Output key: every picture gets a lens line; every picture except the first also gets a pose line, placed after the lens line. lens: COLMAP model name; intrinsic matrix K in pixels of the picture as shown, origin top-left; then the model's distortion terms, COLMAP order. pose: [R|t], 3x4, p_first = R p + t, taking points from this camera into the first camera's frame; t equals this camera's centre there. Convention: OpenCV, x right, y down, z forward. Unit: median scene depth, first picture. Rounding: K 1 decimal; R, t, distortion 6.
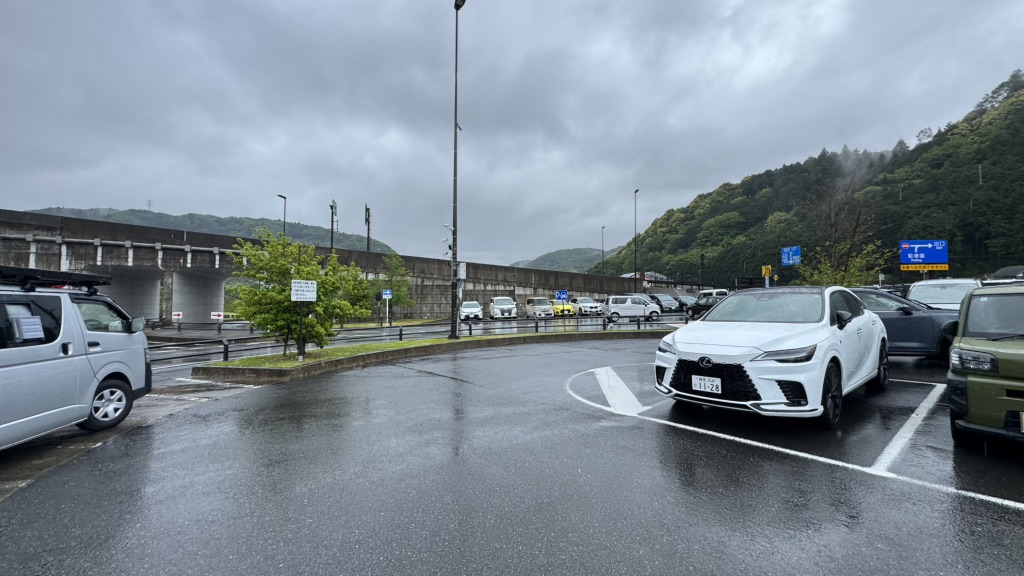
lens RADIAL K [[408.5, 0, 512.0], [0, 408.5, 288.0], [0, 0, 1]] dist [-0.002032, -0.000276]
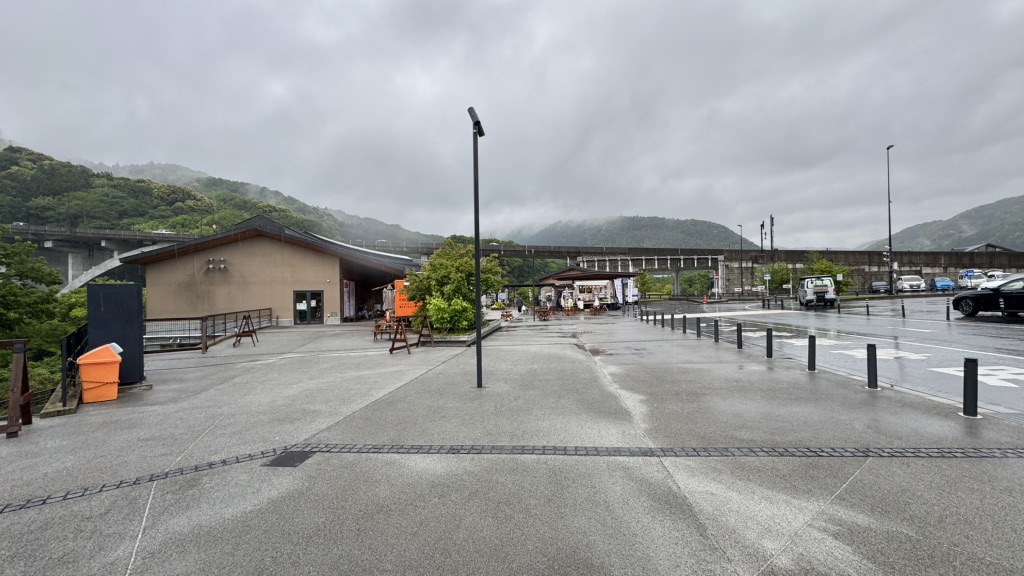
lens RADIAL K [[408.5, 0, 512.0], [0, 408.5, 288.0], [0, 0, 1]] dist [-0.002032, -0.000276]
pose [[0.718984, -0.021596, -0.694691, -0.036471], [0.047670, 0.998696, 0.018290, -0.027160], [0.693390, -0.046266, 0.719075, -0.956908]]
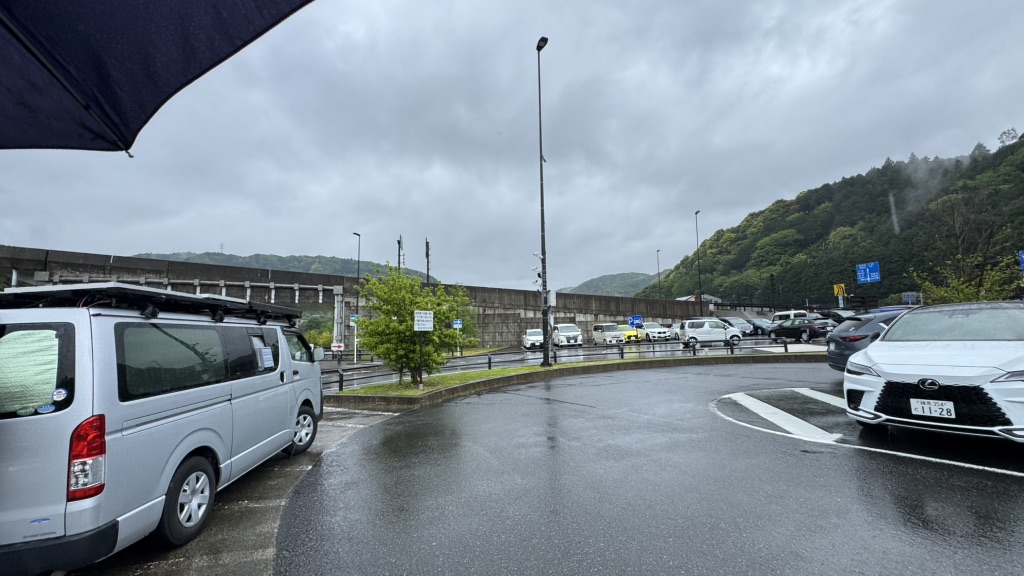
lens RADIAL K [[408.5, 0, 512.0], [0, 408.5, 288.0], [0, 0, 1]] dist [-0.002032, -0.000276]
pose [[0.994205, -0.031818, -0.102685, -0.052206], [0.024729, 0.997270, -0.069579, 0.000406], [0.104618, 0.066637, 0.992277, -0.005824]]
